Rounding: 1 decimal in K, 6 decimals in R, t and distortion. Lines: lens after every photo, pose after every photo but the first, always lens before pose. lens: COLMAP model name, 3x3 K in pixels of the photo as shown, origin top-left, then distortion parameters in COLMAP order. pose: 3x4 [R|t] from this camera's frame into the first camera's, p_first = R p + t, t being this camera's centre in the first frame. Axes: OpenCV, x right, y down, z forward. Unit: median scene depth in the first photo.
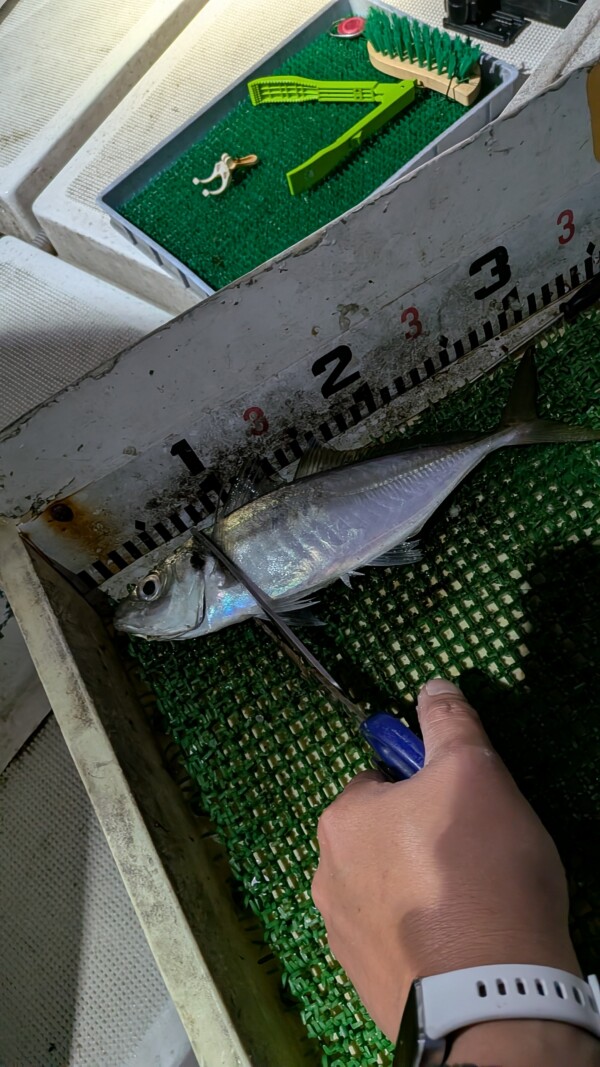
lens RADIAL K [[746.6, 0, 298.1], [0, 746.6, 531.3], [0, 0, 1]] dist [-0.025458, -0.002969]
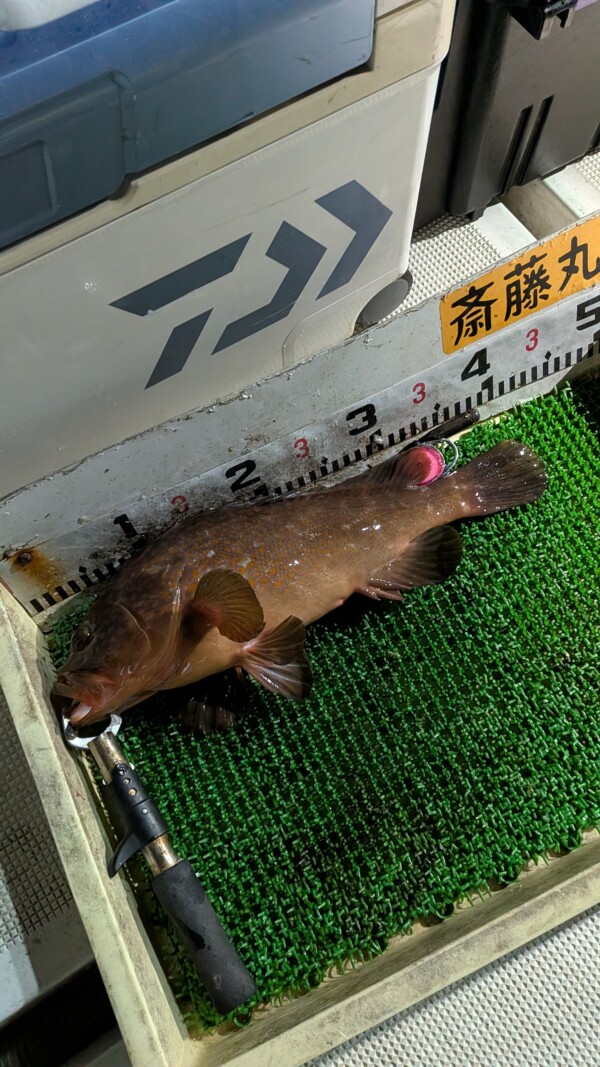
lens RADIAL K [[746.6, 0, 302.3], [0, 746.6, 535.2], [0, 0, 1]] dist [-0.025458, -0.002969]
pose [[0.984981, 0.113119, 0.130450, -0.008002], [-0.116957, 0.992891, 0.022123, -0.147377], [-0.127021, -0.037048, 0.991208, -0.365645]]
